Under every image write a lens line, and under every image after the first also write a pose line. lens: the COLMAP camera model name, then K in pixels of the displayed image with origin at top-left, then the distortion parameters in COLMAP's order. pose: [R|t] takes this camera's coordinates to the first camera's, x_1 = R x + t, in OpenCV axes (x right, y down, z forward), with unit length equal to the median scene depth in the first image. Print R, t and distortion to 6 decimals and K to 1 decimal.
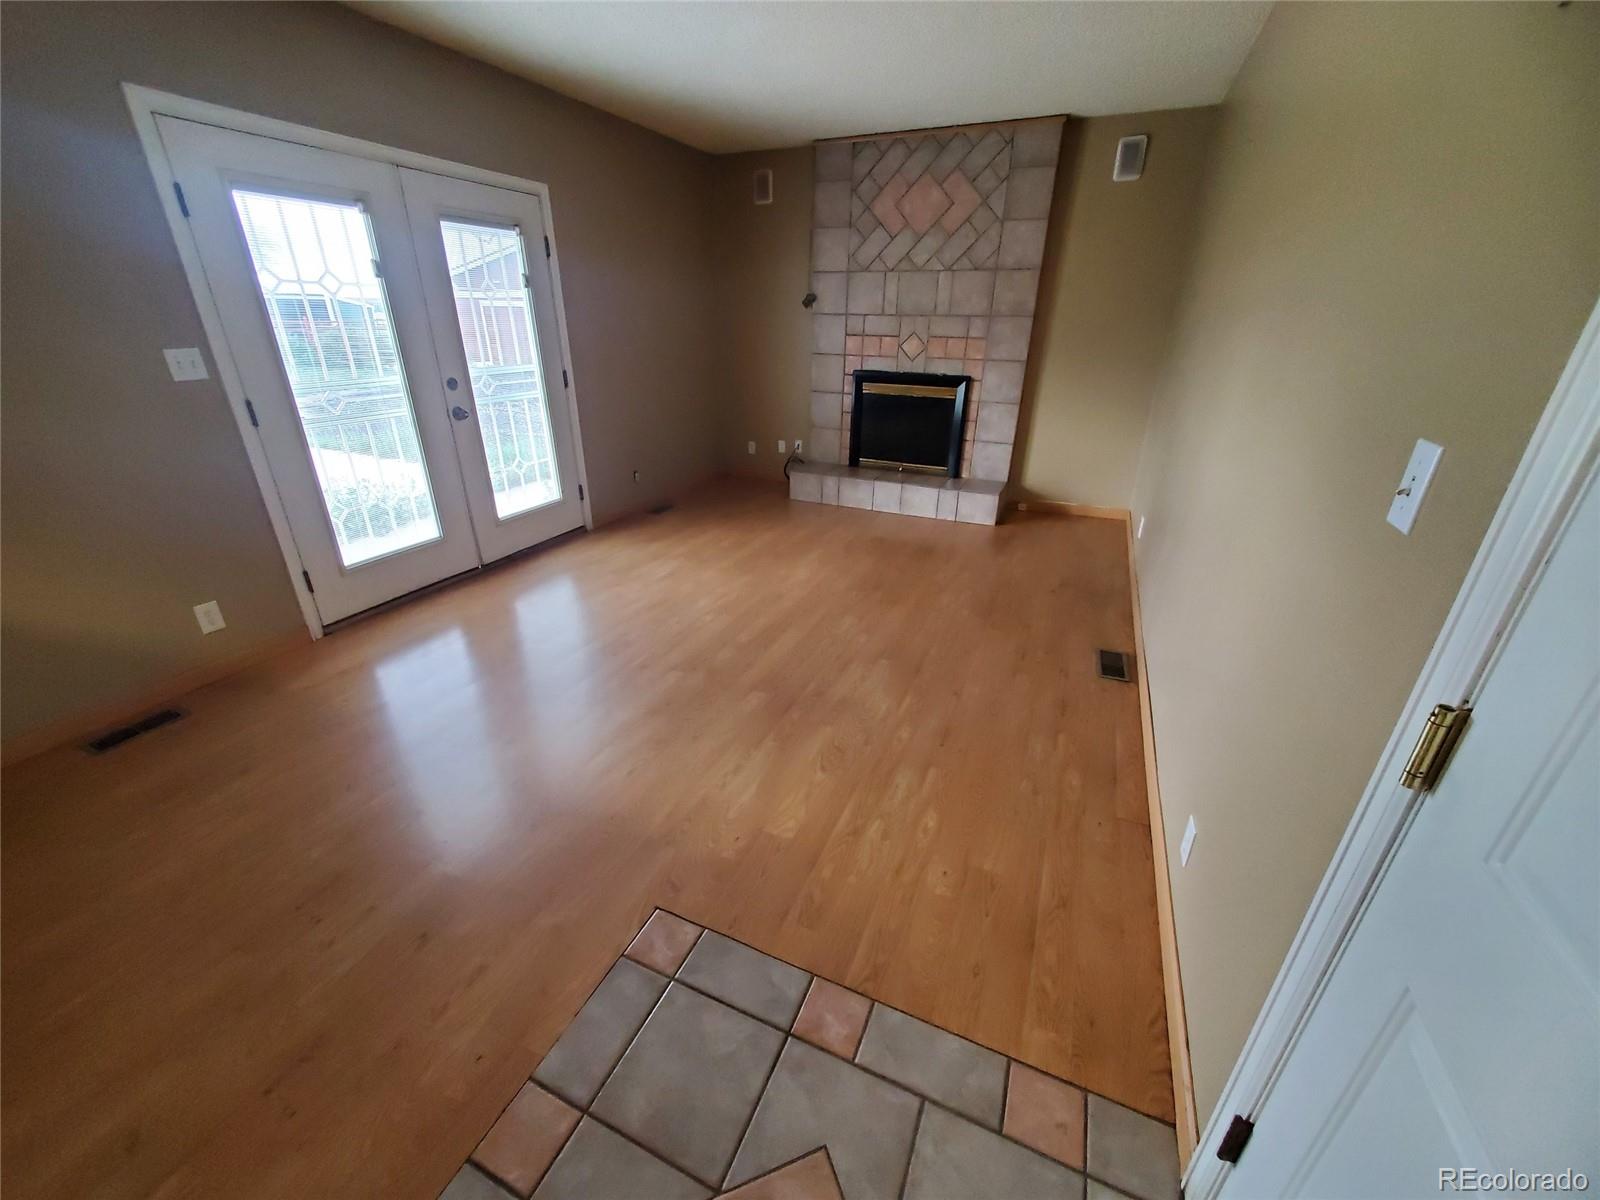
lens RADIAL K [[631.6, 0, 799.4], [0, 631.6, 604.0], [0, 0, 1]] dist [-0.002625, -0.001702]
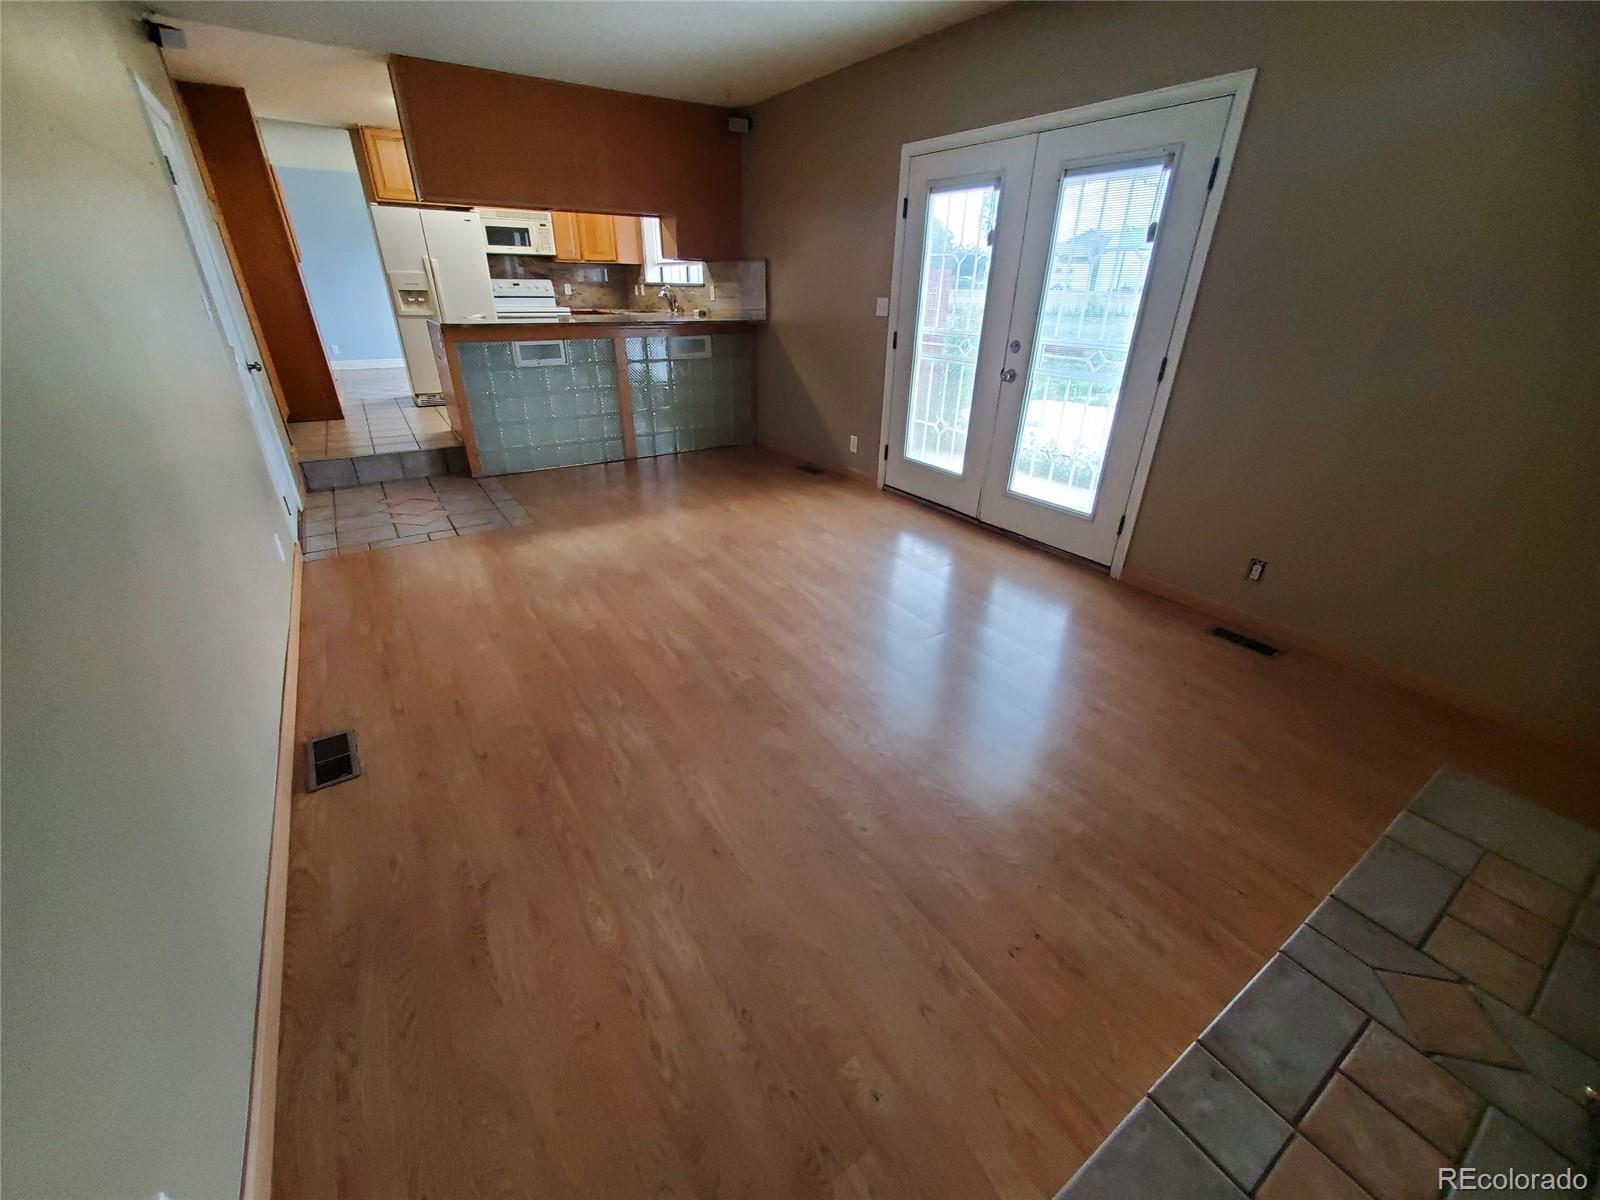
lens RADIAL K [[631.6, 0, 797.9], [0, 631.6, 610.1], [0, 0, 1]] dist [-0.002625, -0.001702]
pose [[-0.529069, 0.370701, -0.763326, 0.448608], [-0.371824, 0.707312, 0.601213, -0.406941], [0.762780, 0.601906, -0.236381, 0.941490]]
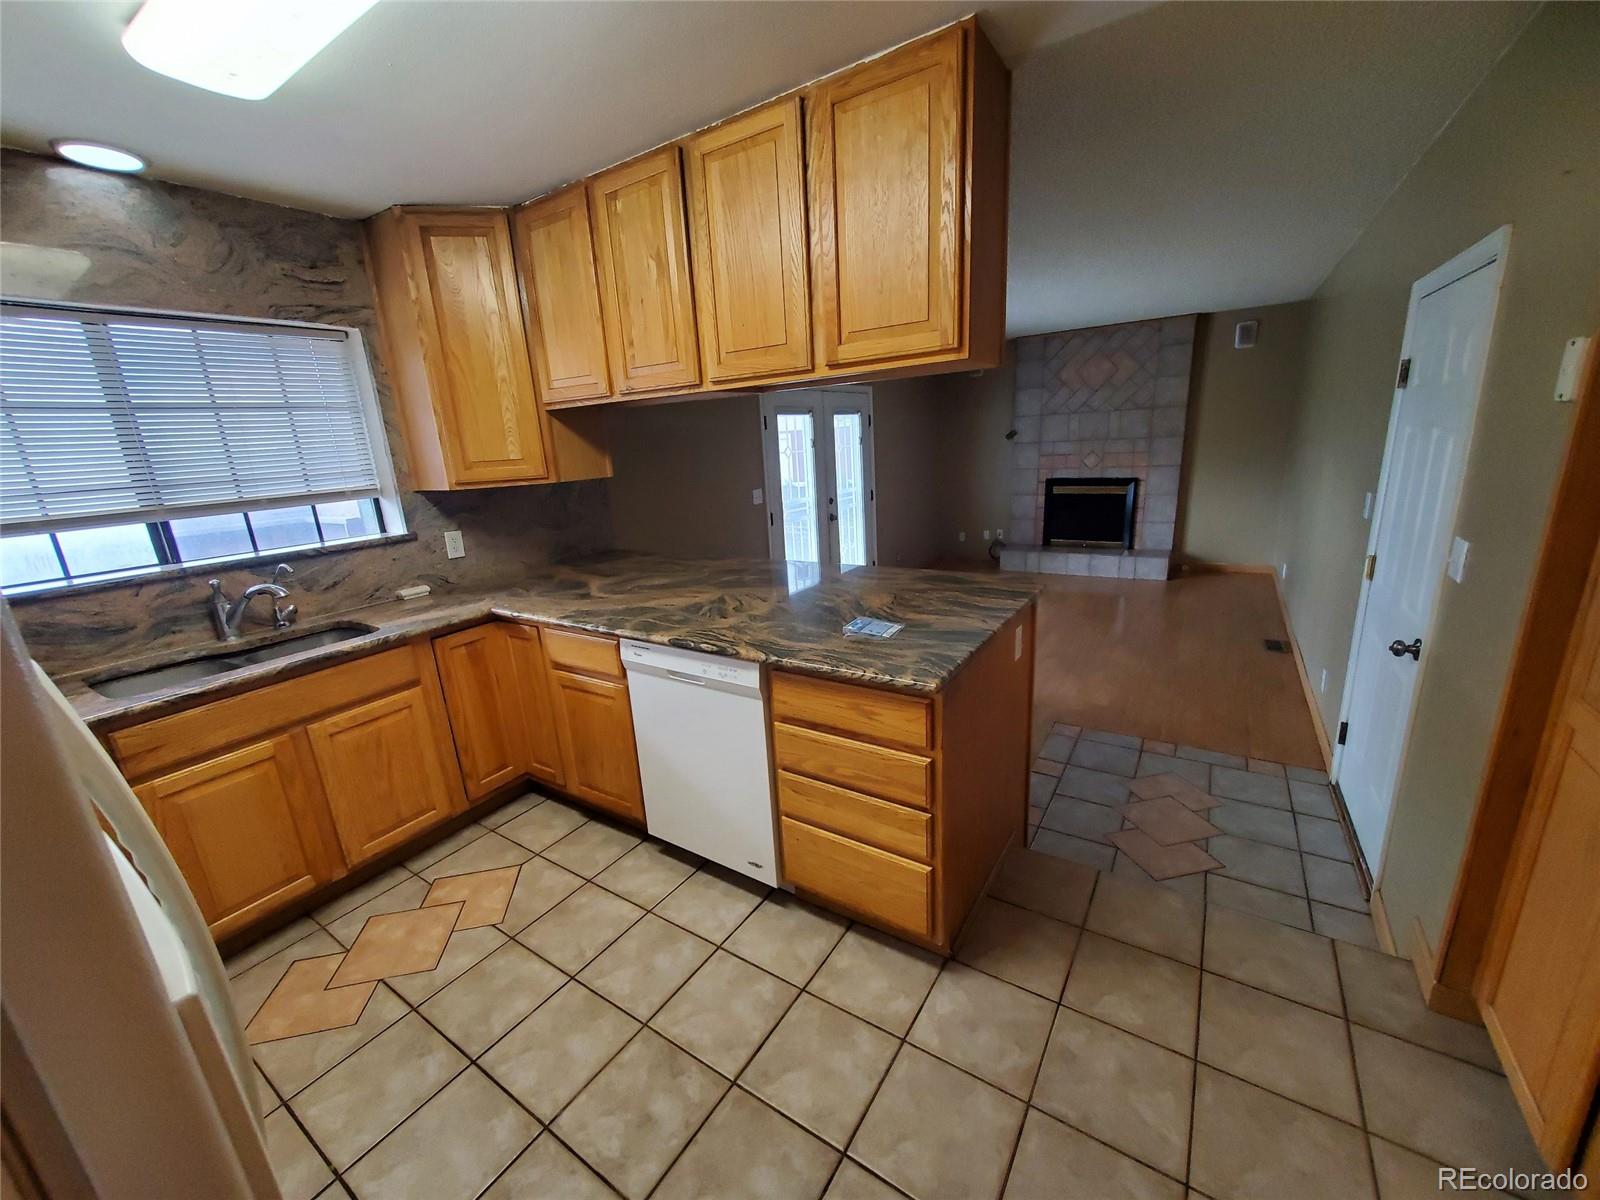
lens RADIAL K [[631.6, 0, 794.9], [0, 631.6, 604.9], [0, 0, 1]] dist [-0.002625, -0.001702]
pose [[0.984941, -0.027260, -0.170729, -0.273867], [-0.000893, 0.986676, -0.162695, 0.164276], [0.172889, 0.160397, 0.971793, -0.502304]]
